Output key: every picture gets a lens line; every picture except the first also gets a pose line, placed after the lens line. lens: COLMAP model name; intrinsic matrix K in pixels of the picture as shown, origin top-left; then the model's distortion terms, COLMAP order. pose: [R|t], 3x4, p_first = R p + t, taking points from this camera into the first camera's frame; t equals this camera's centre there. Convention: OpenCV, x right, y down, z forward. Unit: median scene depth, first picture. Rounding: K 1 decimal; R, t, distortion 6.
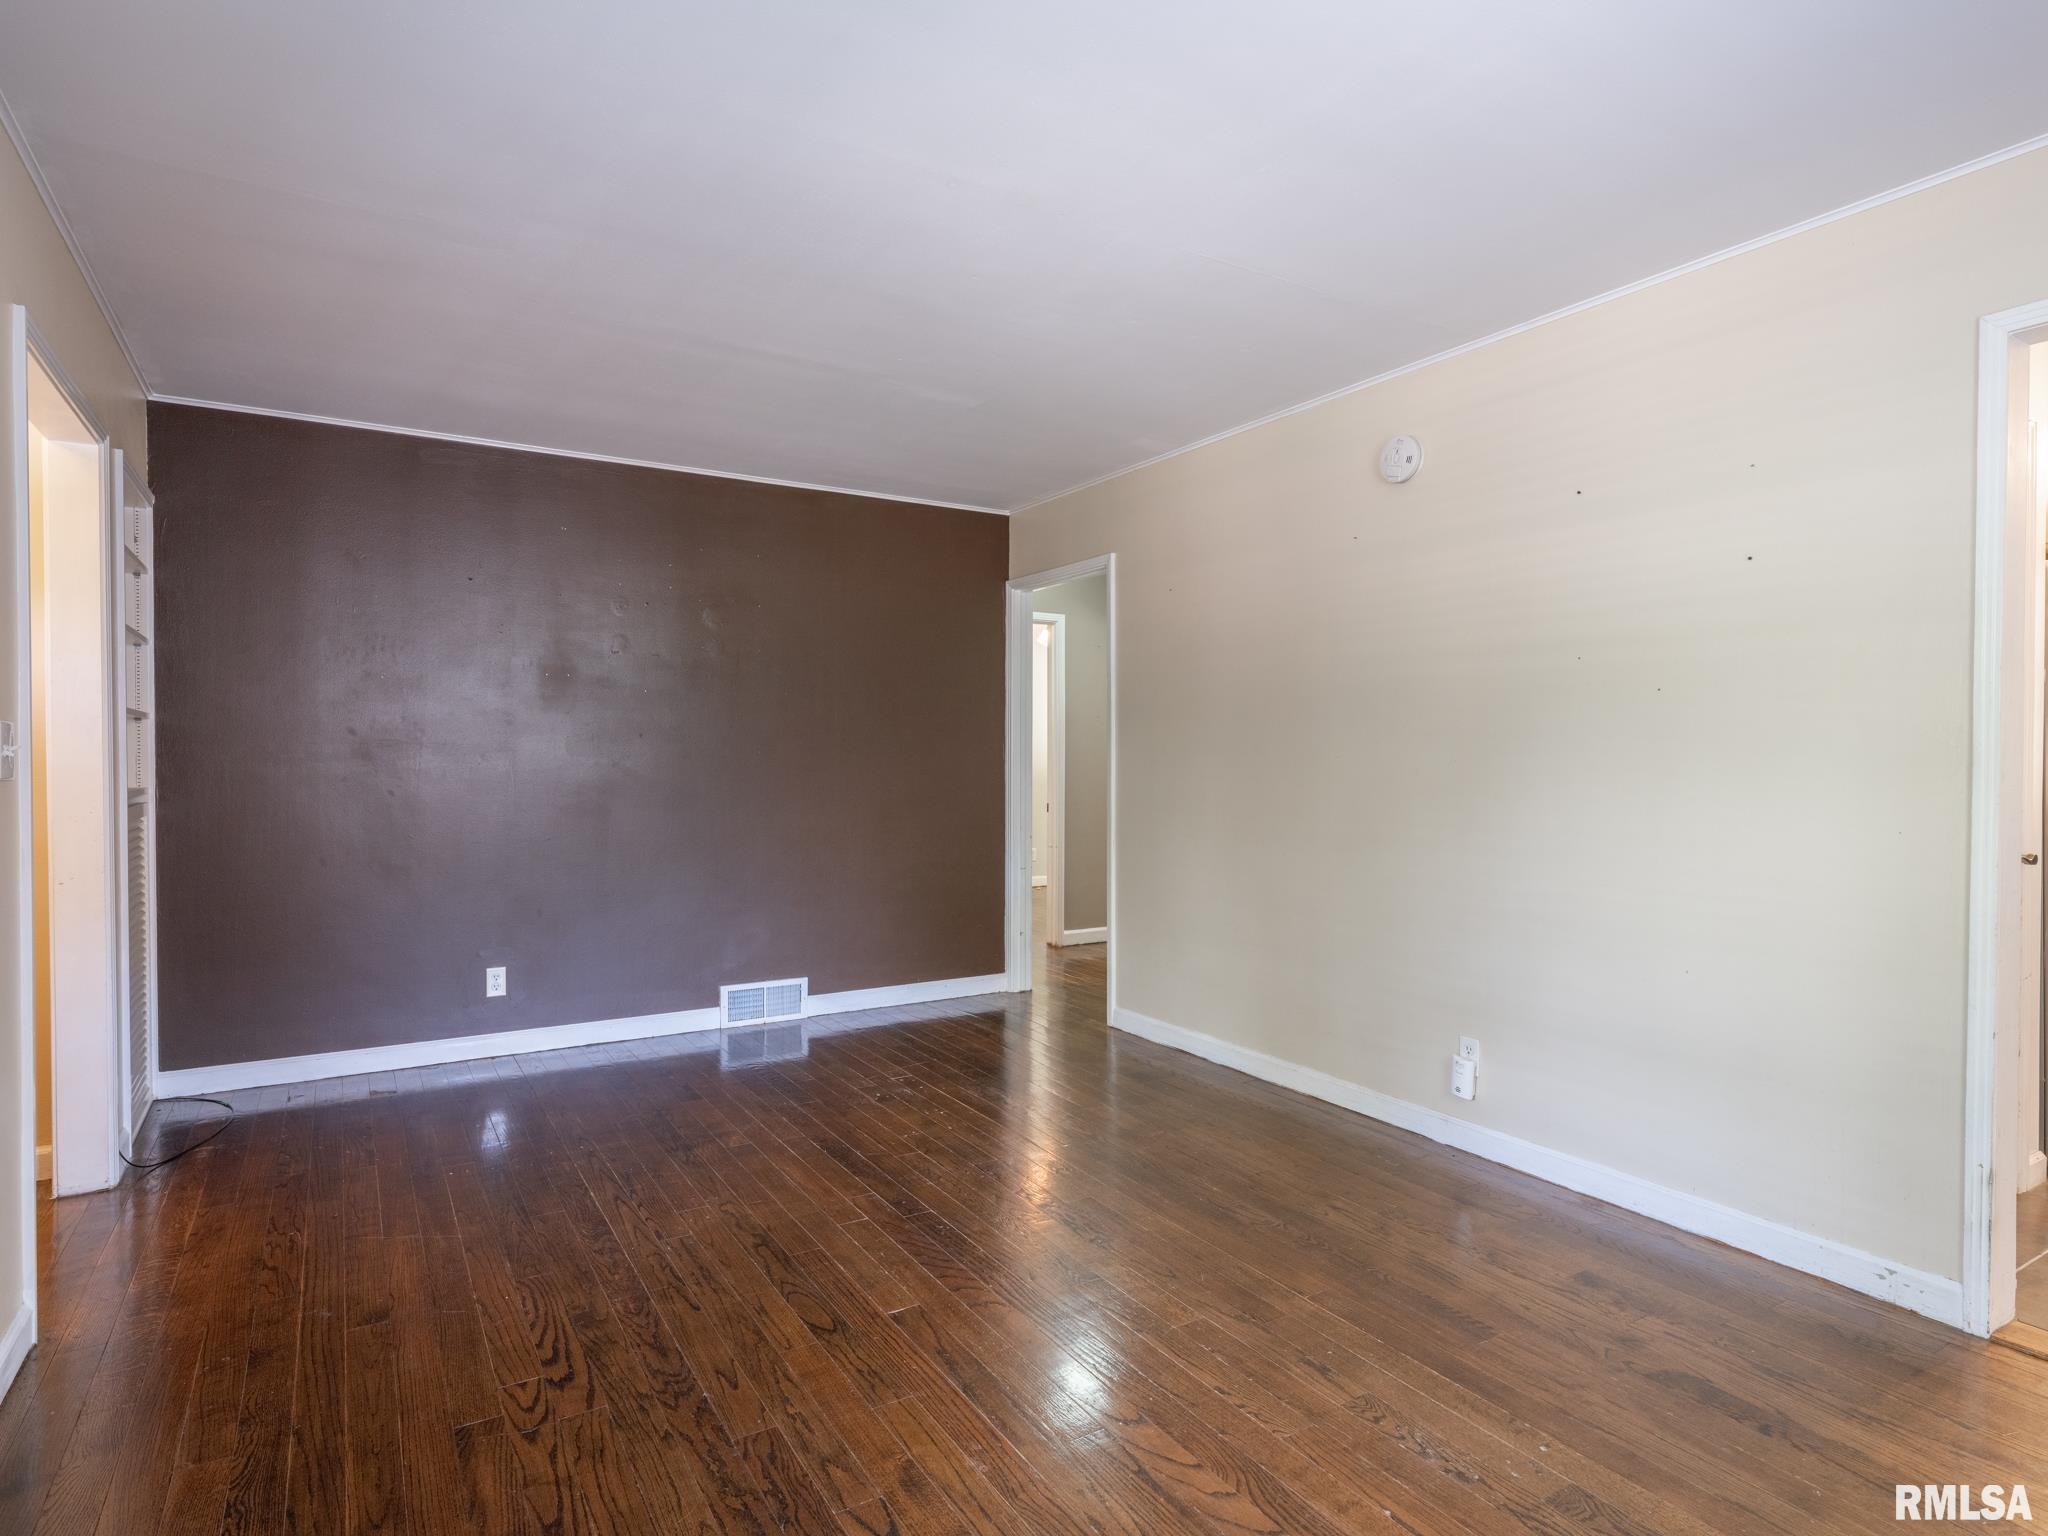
lens RADIAL K [[1109.5, 0, 1018.9], [0, 1109.5, 773.2], [0, 0, 1]] dist [0.006804, -0.003763]
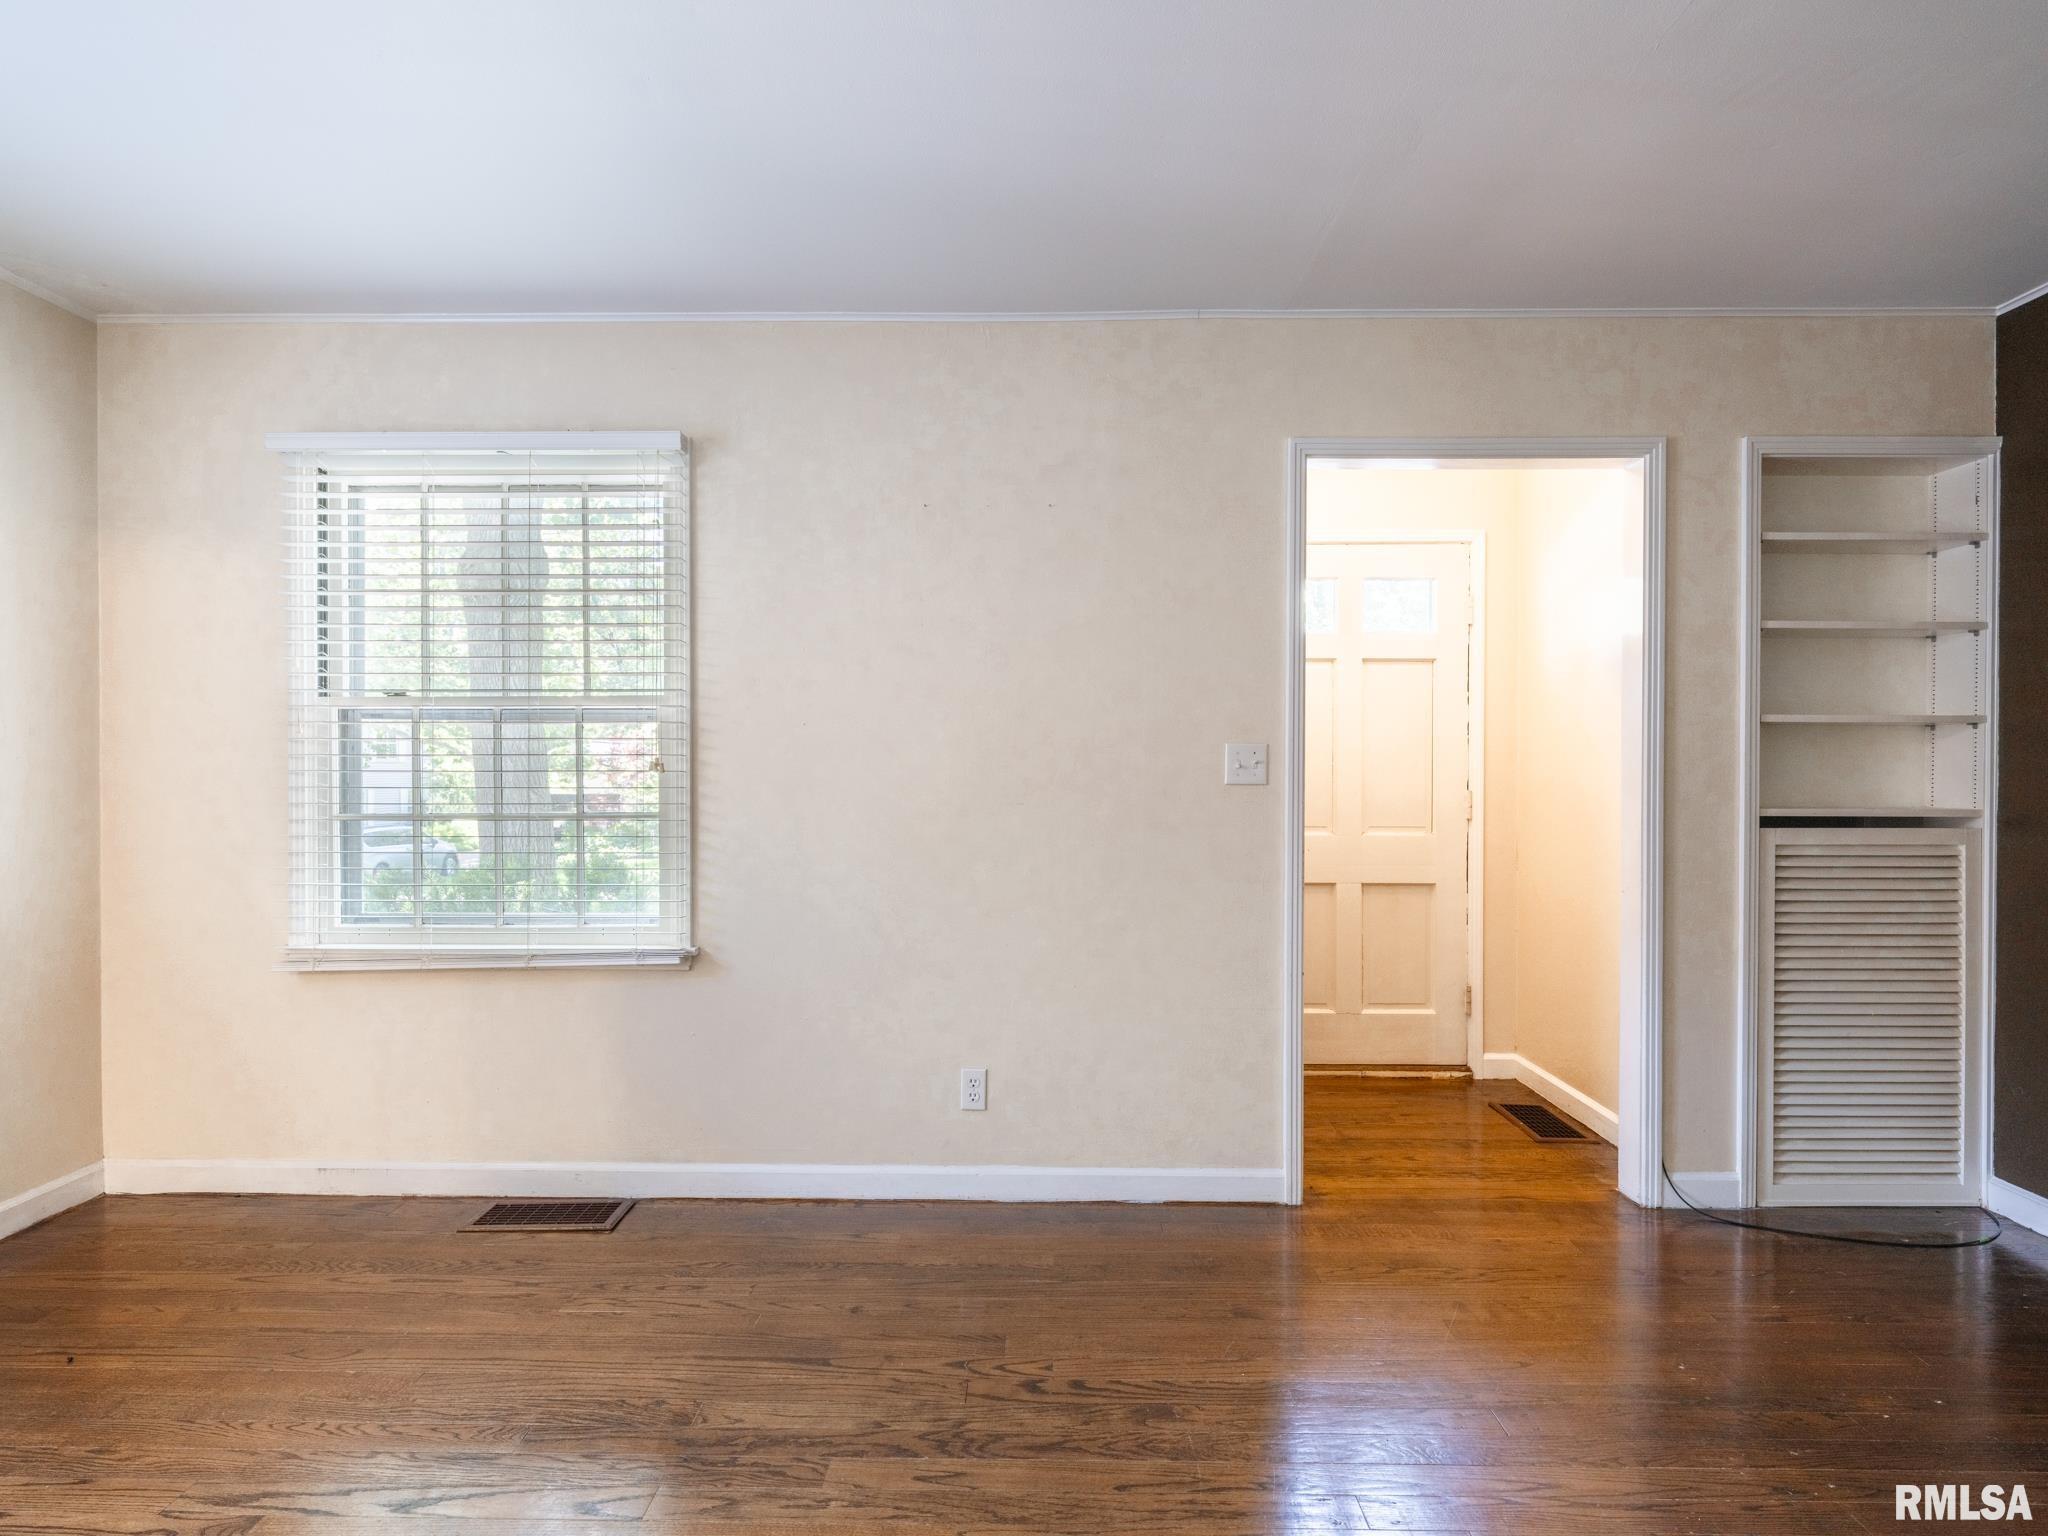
lens RADIAL K [[1109.5, 0, 1029.8], [0, 1109.5, 773.4], [0, 0, 1]] dist [0.006804, -0.003763]
pose [[-0.528429, 0.004725, -0.848964, 0.245966], [-0.016476, 0.999739, 0.015819, -0.014421], [0.848817, 0.022347, -0.528213, 0.838230]]
